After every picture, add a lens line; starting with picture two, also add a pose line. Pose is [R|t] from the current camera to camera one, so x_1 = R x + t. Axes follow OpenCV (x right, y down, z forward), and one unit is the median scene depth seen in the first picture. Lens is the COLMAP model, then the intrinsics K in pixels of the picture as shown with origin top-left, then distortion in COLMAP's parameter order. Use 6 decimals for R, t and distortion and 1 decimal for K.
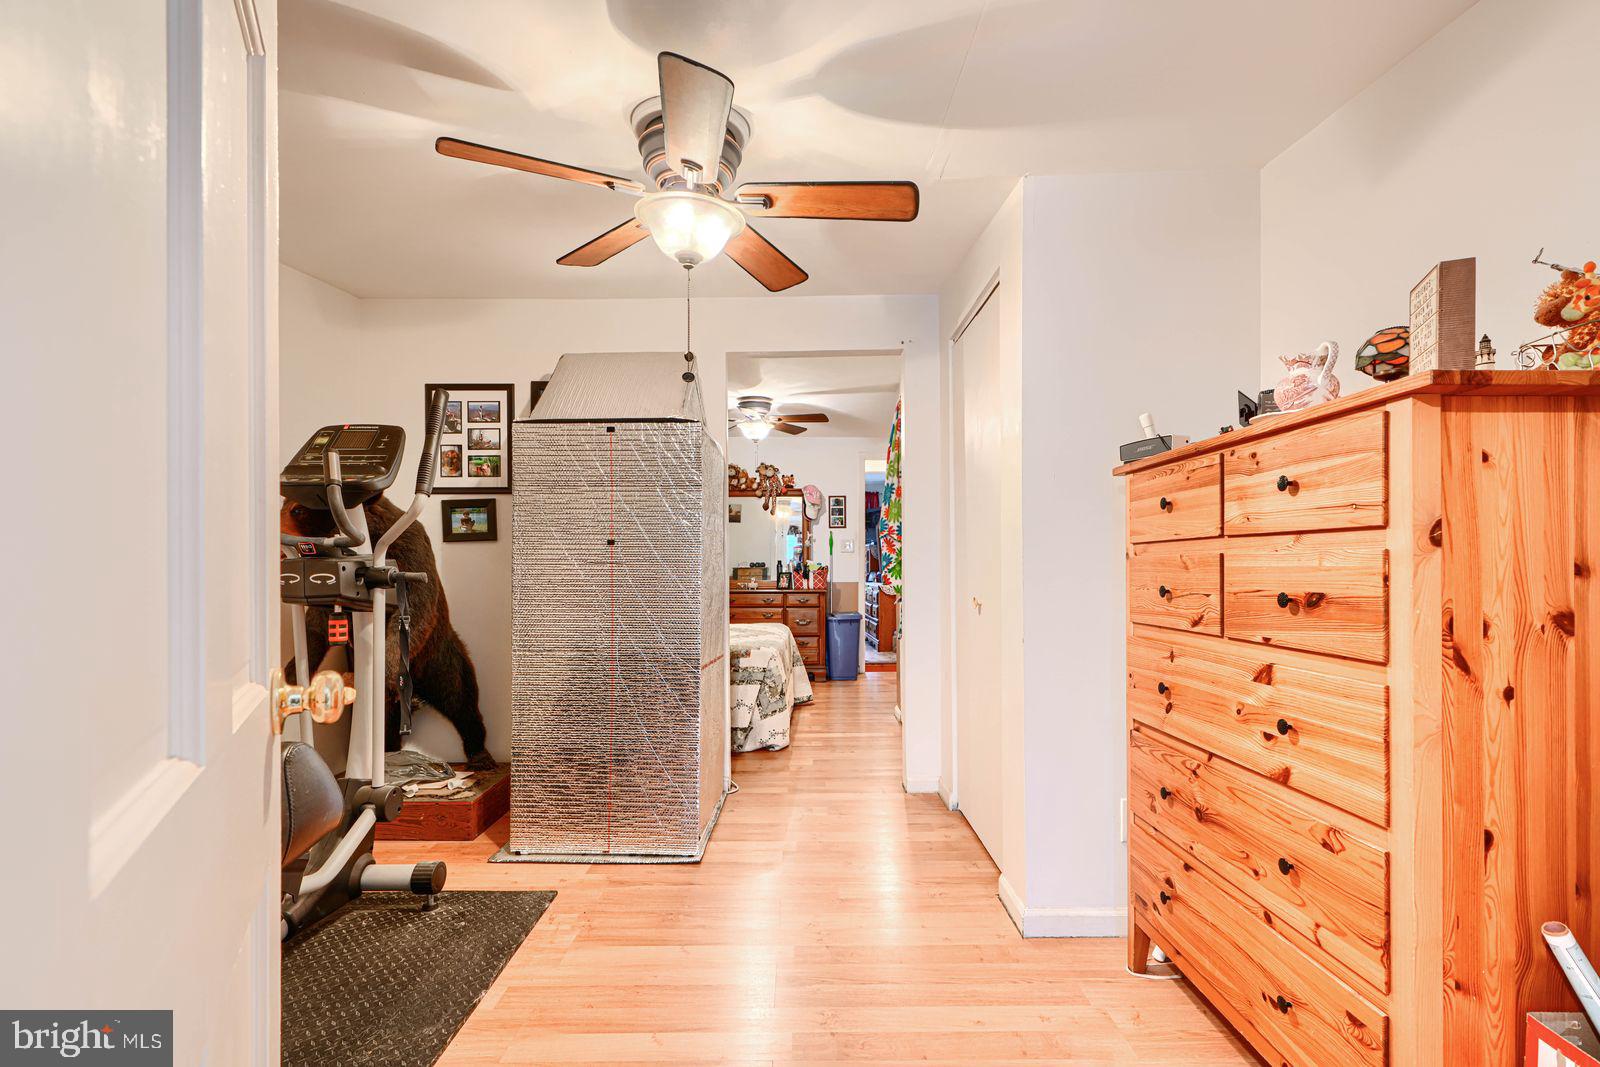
lens RADIAL K [[731.1, 0, 802.5], [0, 731.1, 549.2], [0, 0, 1]] dist [-0.013615, 0.000643]
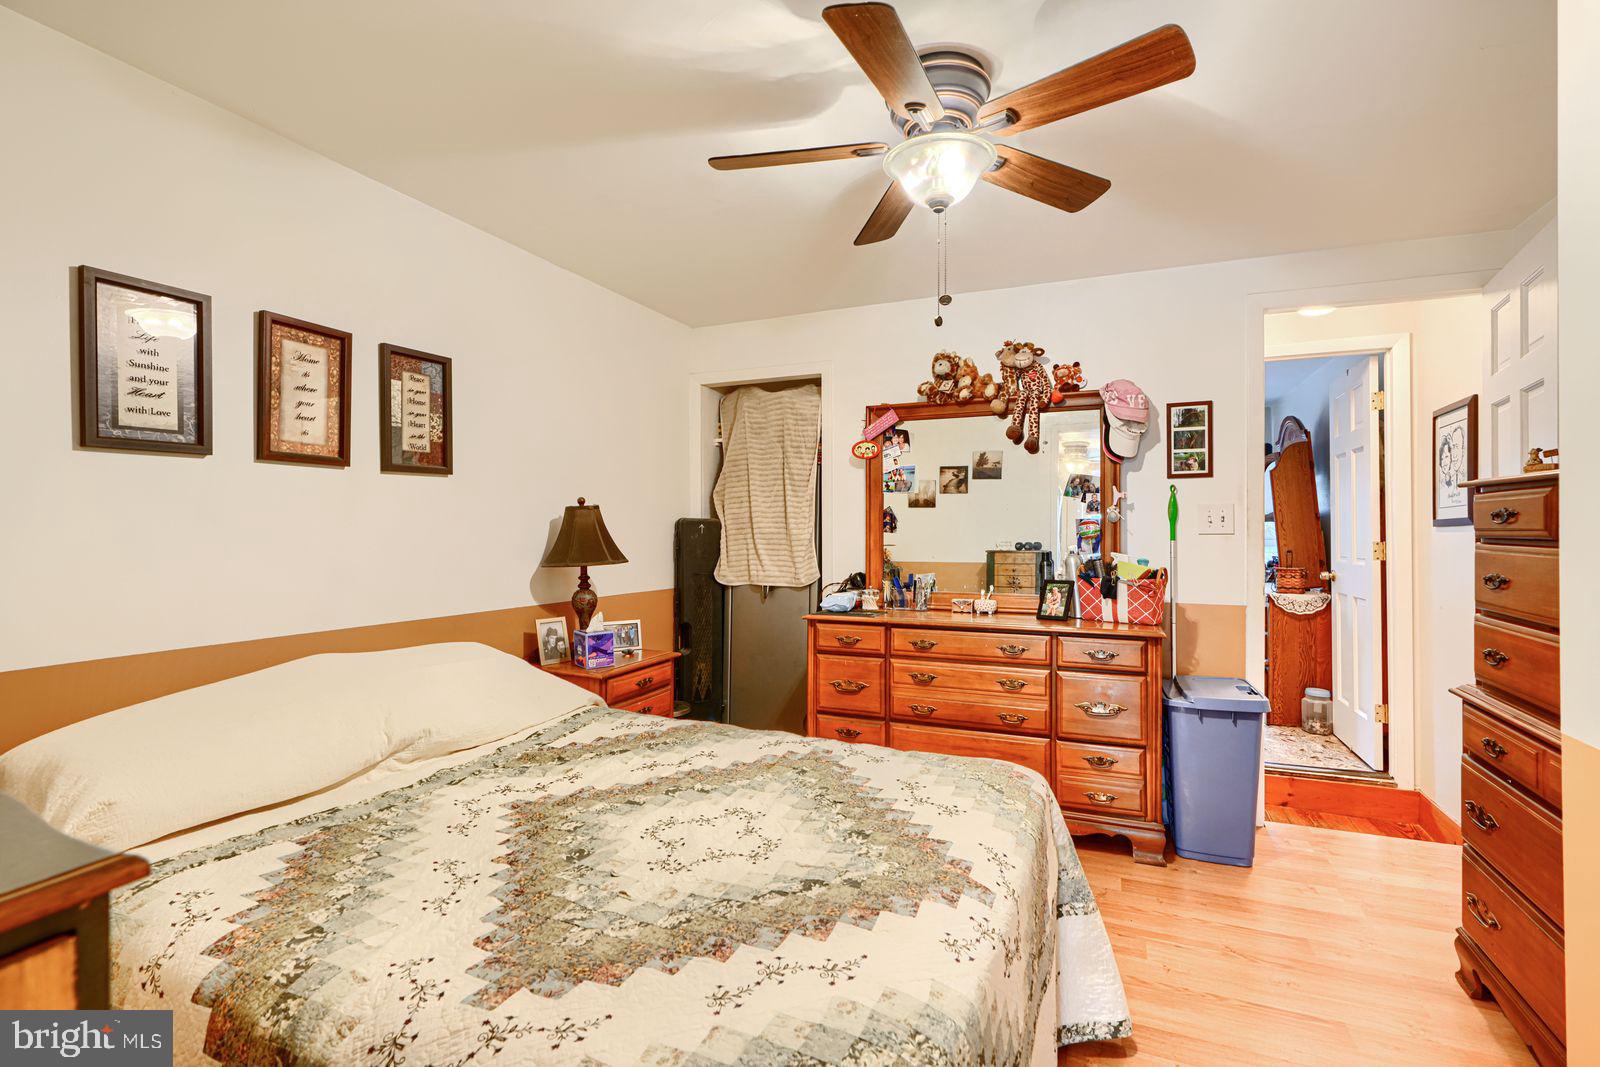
lens RADIAL K [[731.1, 0, 797.8], [0, 731.1, 528.5], [0, 0, 1]] dist [-0.013615, 0.000643]
pose [[0.919780, 0.000251, -0.392433, 0.004361], [0.006784, 0.999840, 0.016541, -0.007849], [0.392375, -0.017877, 0.919632, 0.523506]]
